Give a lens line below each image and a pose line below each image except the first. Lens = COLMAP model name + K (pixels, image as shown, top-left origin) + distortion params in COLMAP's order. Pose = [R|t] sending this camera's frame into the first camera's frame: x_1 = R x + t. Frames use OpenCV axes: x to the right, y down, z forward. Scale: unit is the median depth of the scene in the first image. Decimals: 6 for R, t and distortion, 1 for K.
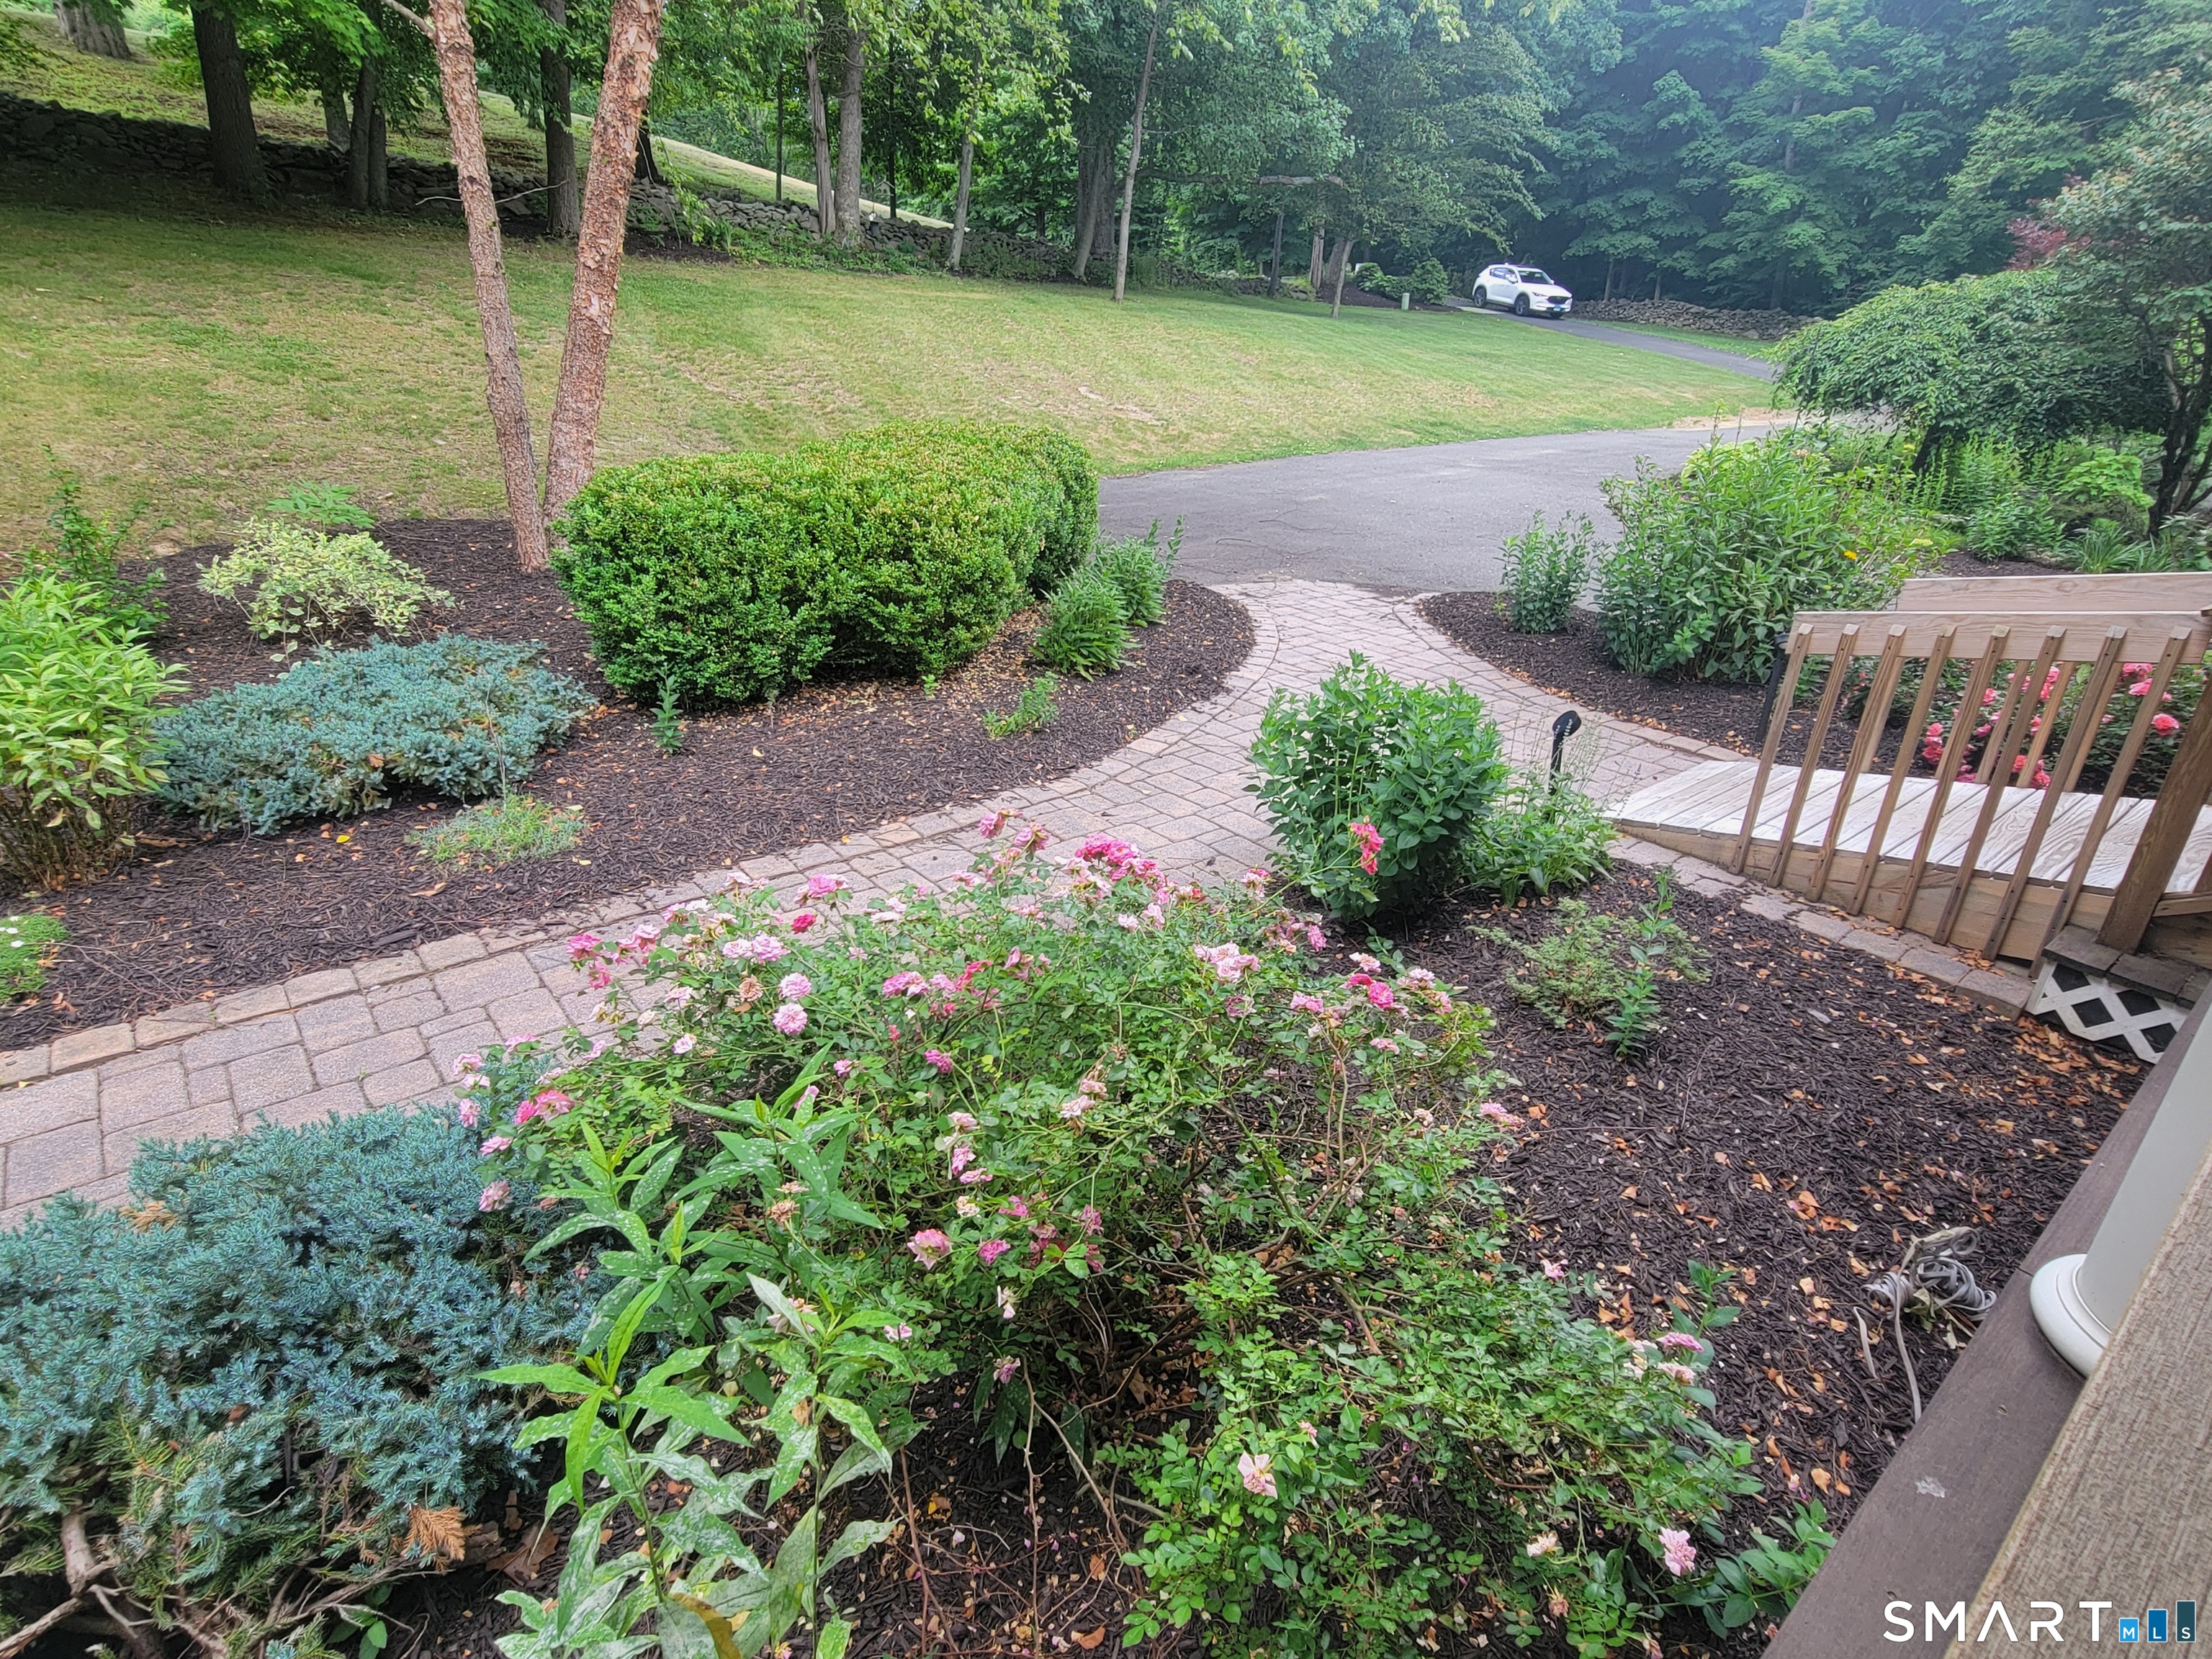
lens RADIAL K [[1159.9, 0, 1104.8], [0, 1159.9, 818.3], [0, 0, 1]] dist [0.002107, 0.000050]
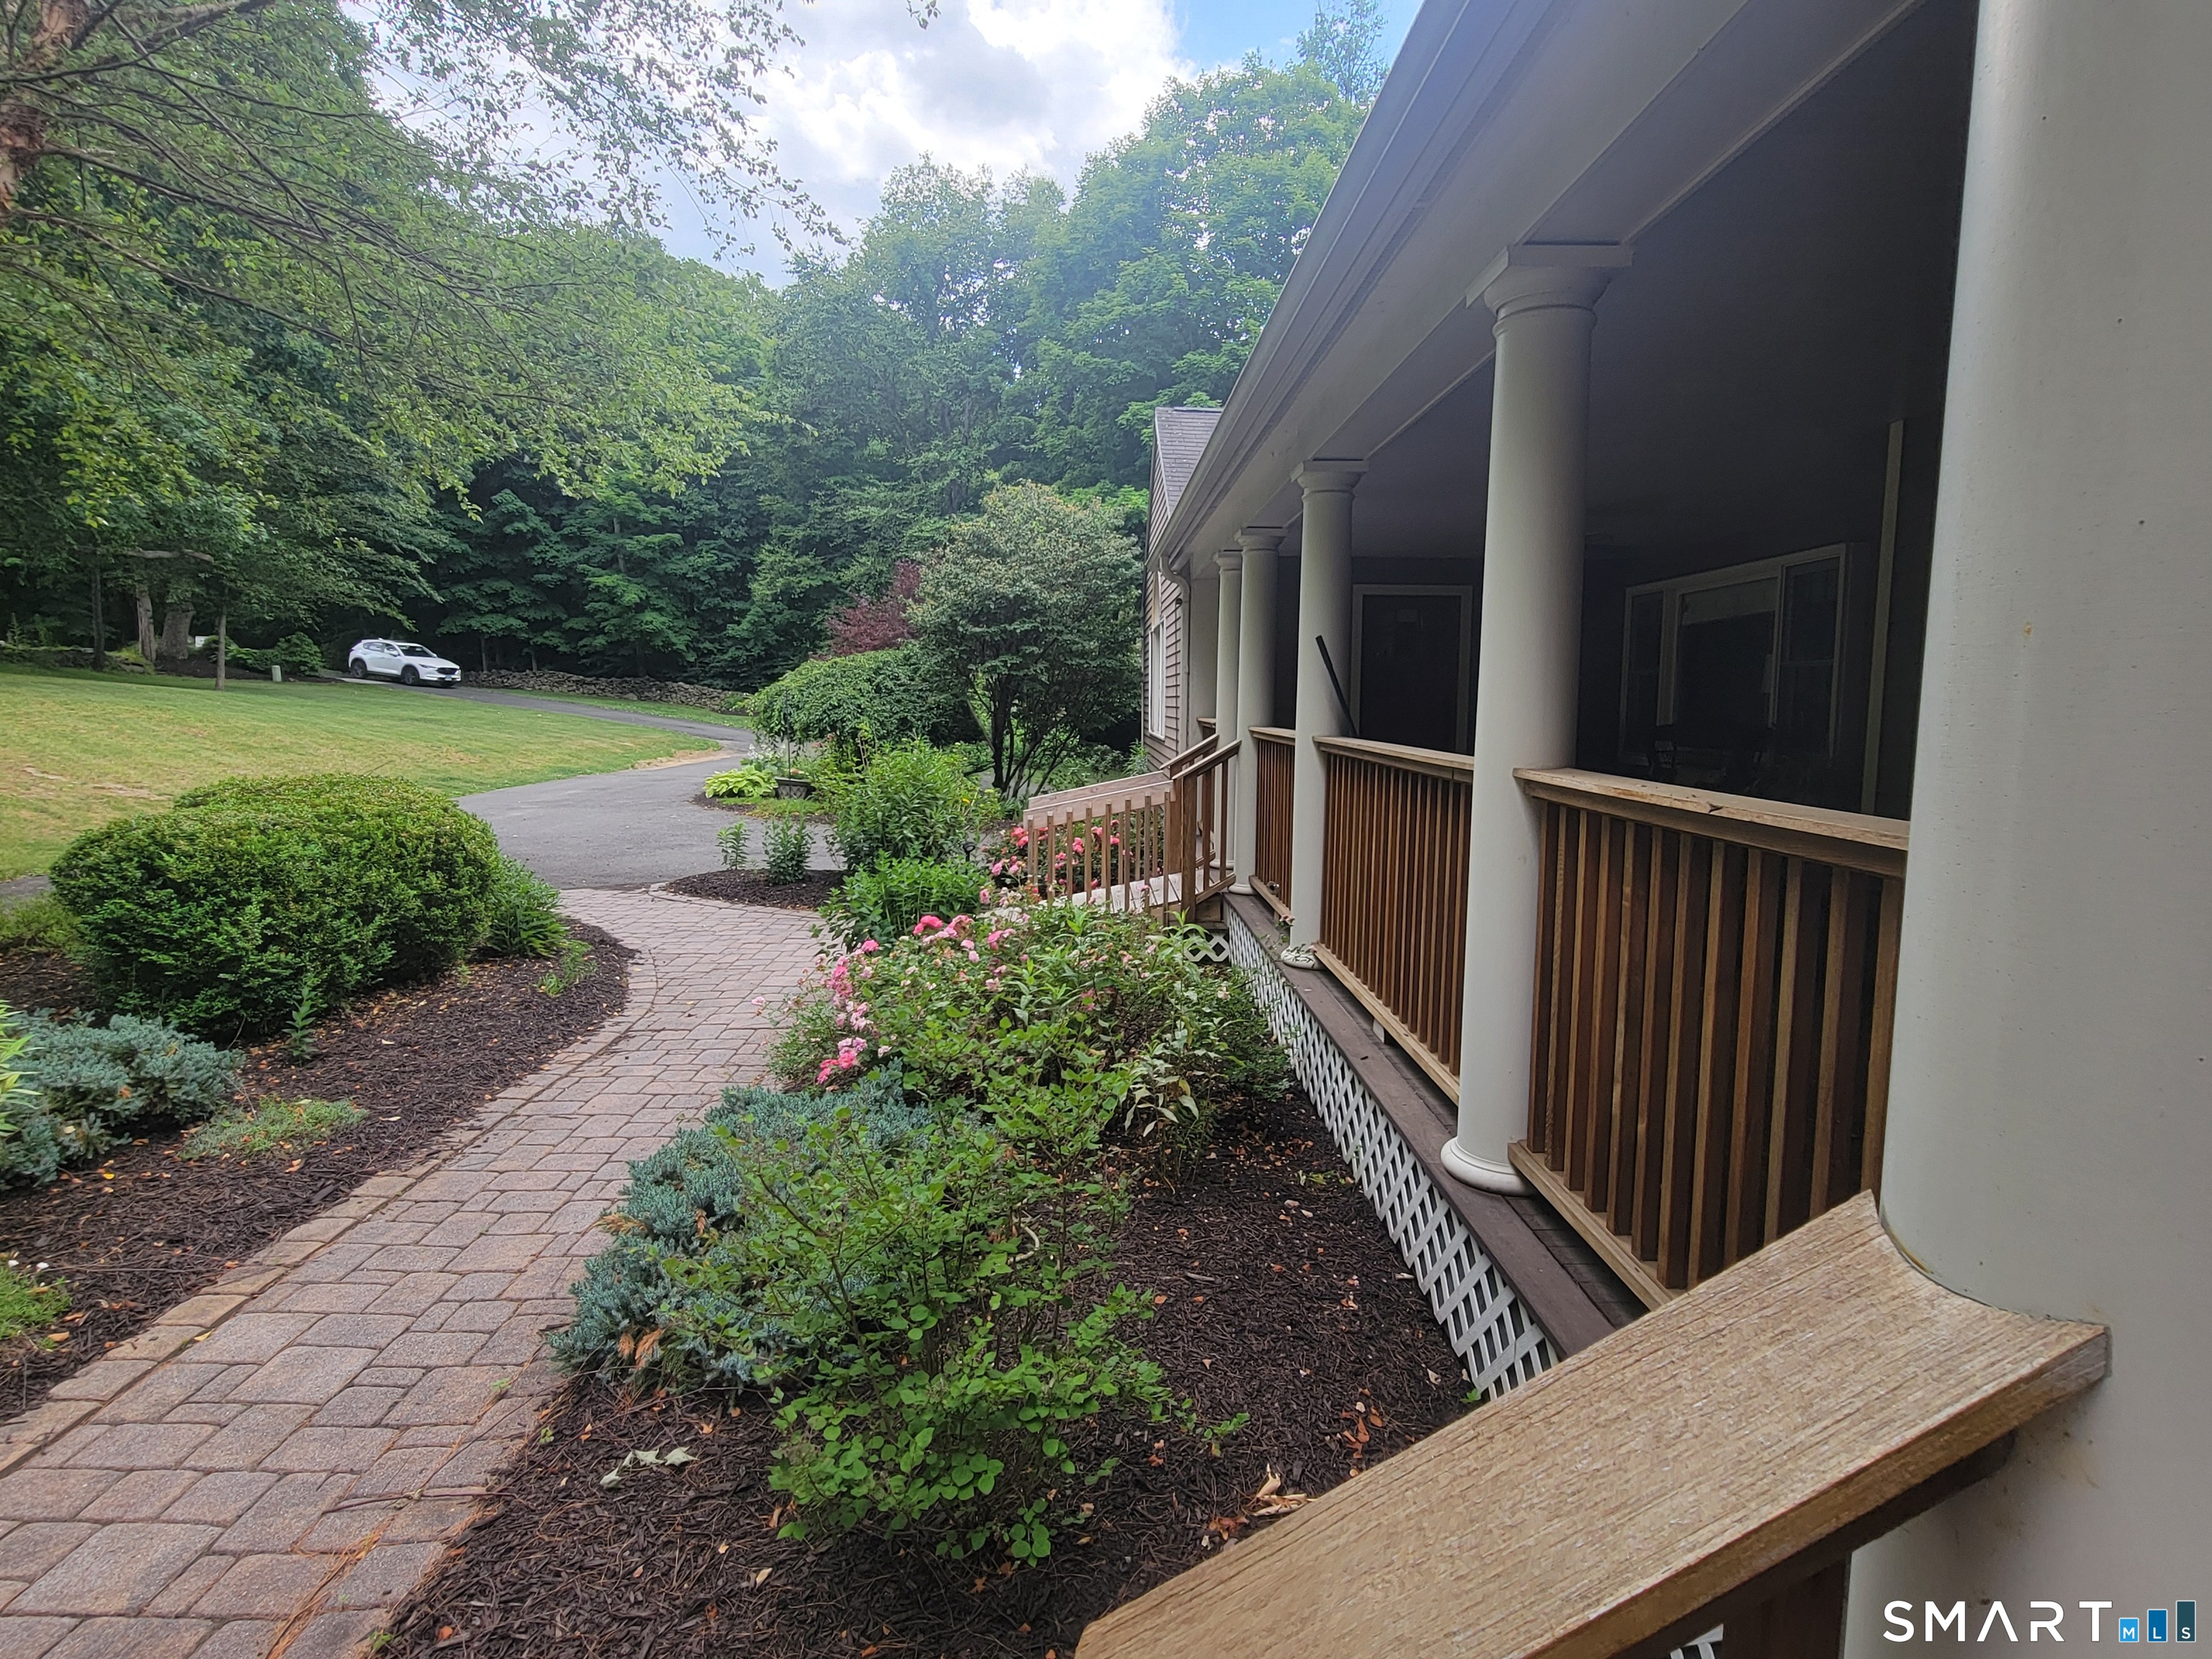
lens RADIAL K [[1159.9, 0, 1104.8], [0, 1159.9, 818.3], [0, 0, 1]] dist [0.002107, 0.000050]
pose [[0.615587, -0.106693, 0.780814, -0.097501], [0.327785, 0.935686, -0.130568, 0.015566], [-0.716666, 0.336315, 0.610968, -0.034948]]
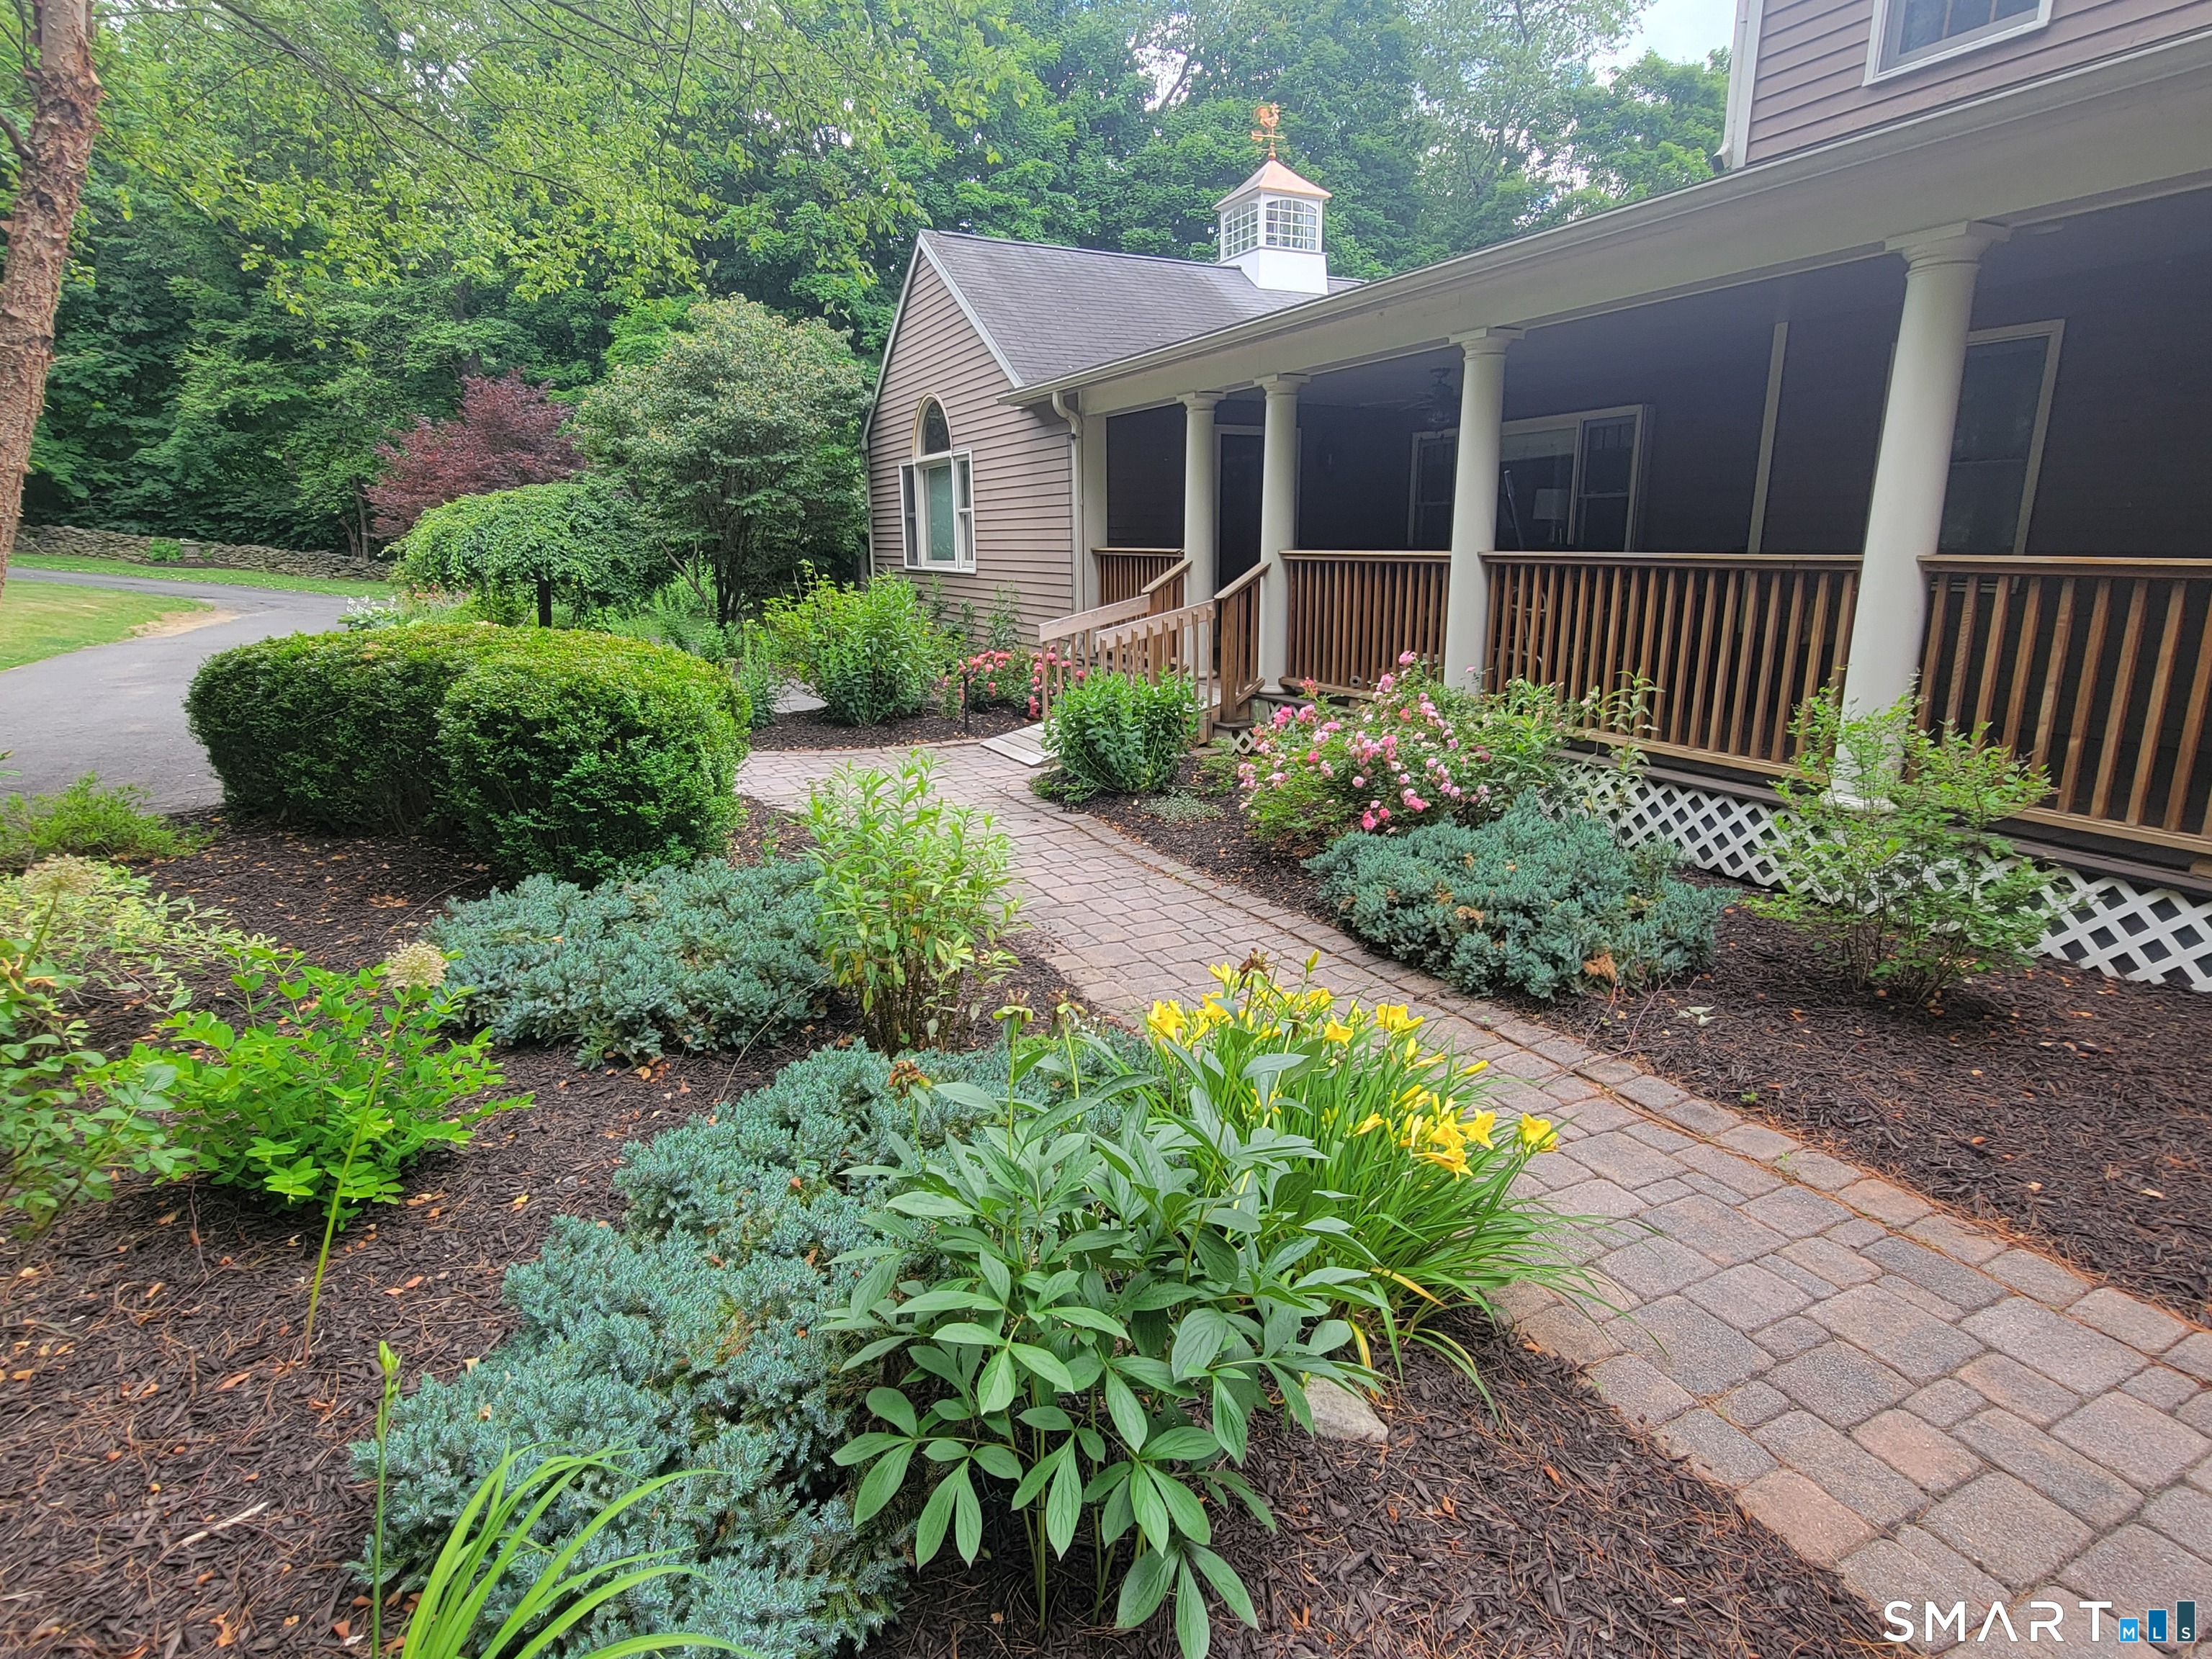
lens RADIAL K [[1159.9, 0, 1104.8], [0, 1159.9, 818.3], [0, 0, 1]] dist [0.002107, 0.000050]
pose [[0.215690, -0.262125, 0.940621, -0.172647], [0.407297, 0.899646, 0.157311, -0.022363], [-0.887461, 0.349181, 0.300807, 0.049616]]
